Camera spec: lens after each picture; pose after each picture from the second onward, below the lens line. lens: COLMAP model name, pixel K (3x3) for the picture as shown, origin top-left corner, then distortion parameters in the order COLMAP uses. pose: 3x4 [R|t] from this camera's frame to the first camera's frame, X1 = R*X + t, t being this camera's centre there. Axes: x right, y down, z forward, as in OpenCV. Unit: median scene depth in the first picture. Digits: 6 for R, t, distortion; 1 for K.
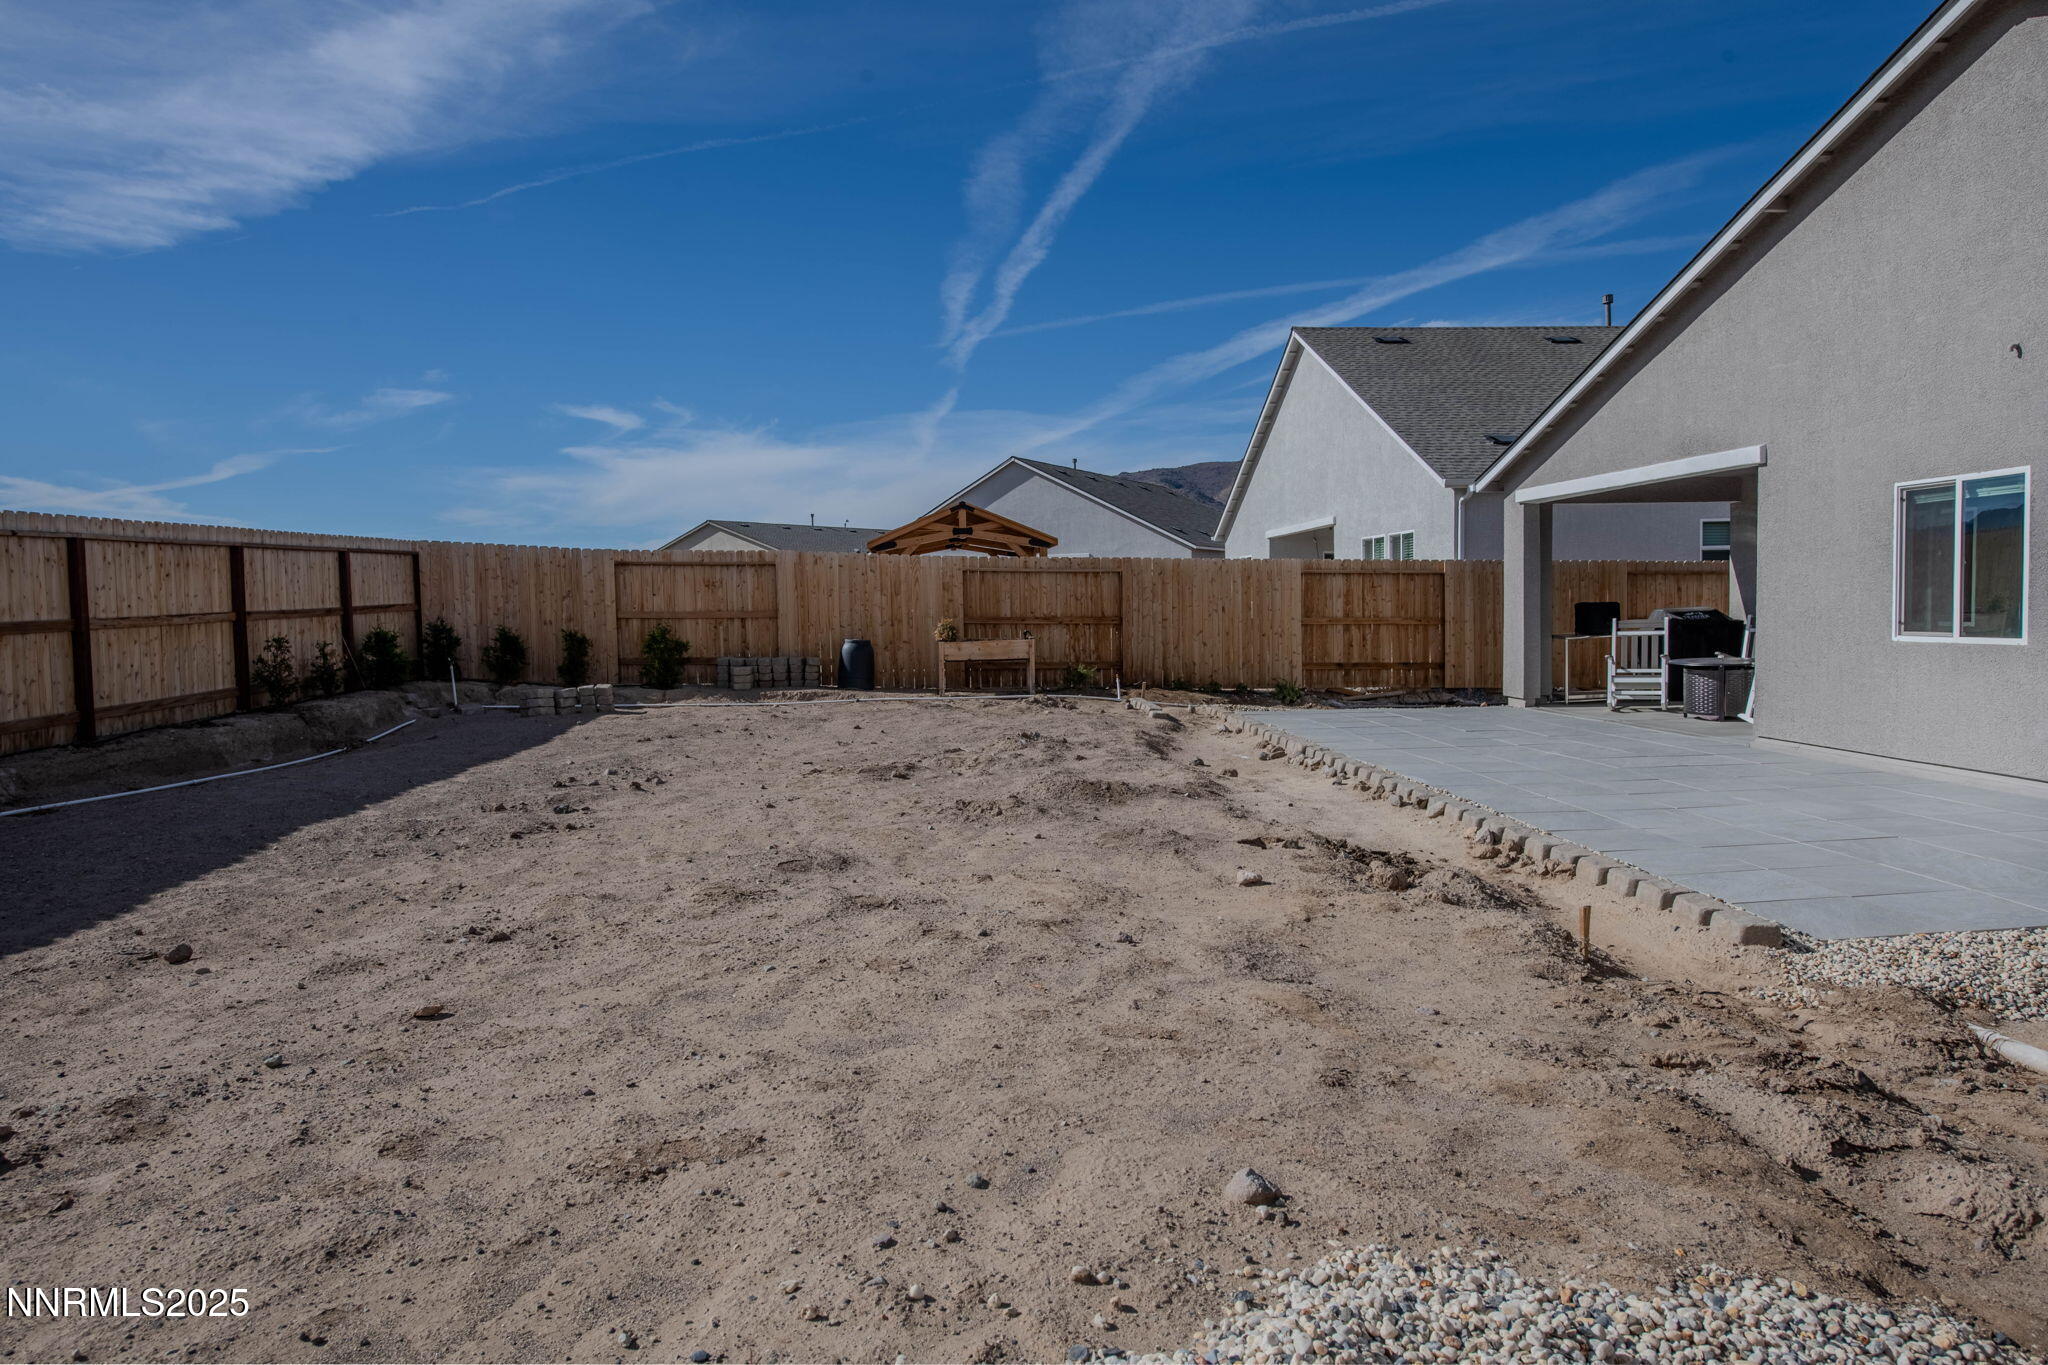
lens RADIAL K [[1286.9, 0, 1024.0], [0, 1286.9, 682.5], [0, 0, 1]] dist [0.008003, 0.003866]
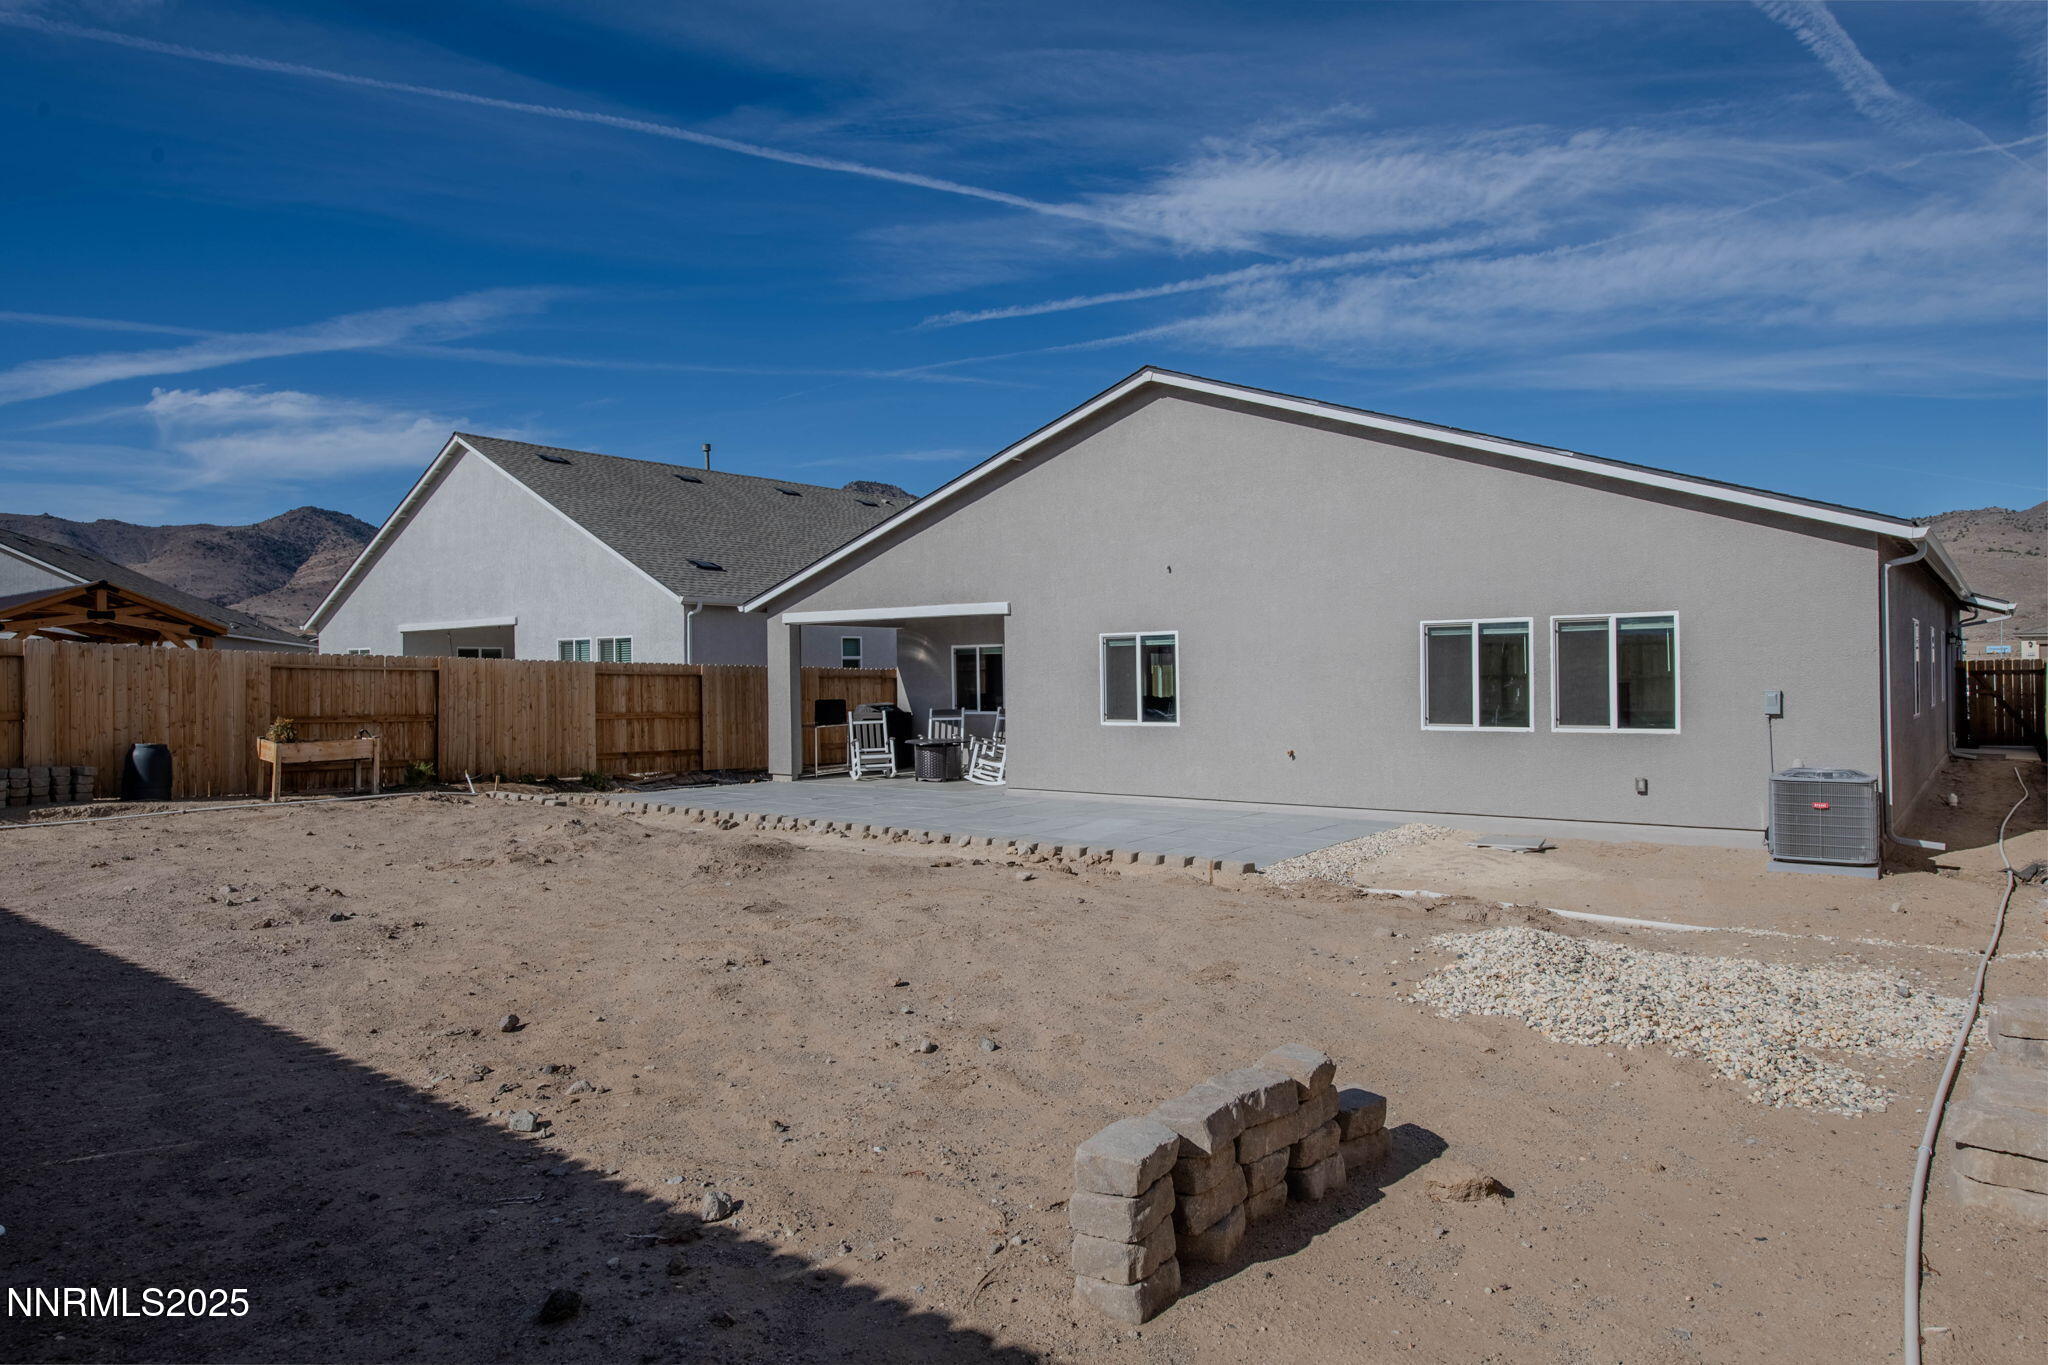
lens RADIAL K [[1286.9, 0, 1024.0], [0, 1286.9, 682.5], [0, 0, 1]] dist [0.008003, 0.003866]
pose [[0.654342, 0.007811, 0.756158, -0.393471], [0.044323, 0.997831, -0.048663, -0.005748], [-0.754898, 0.065357, 0.652577, -0.021982]]
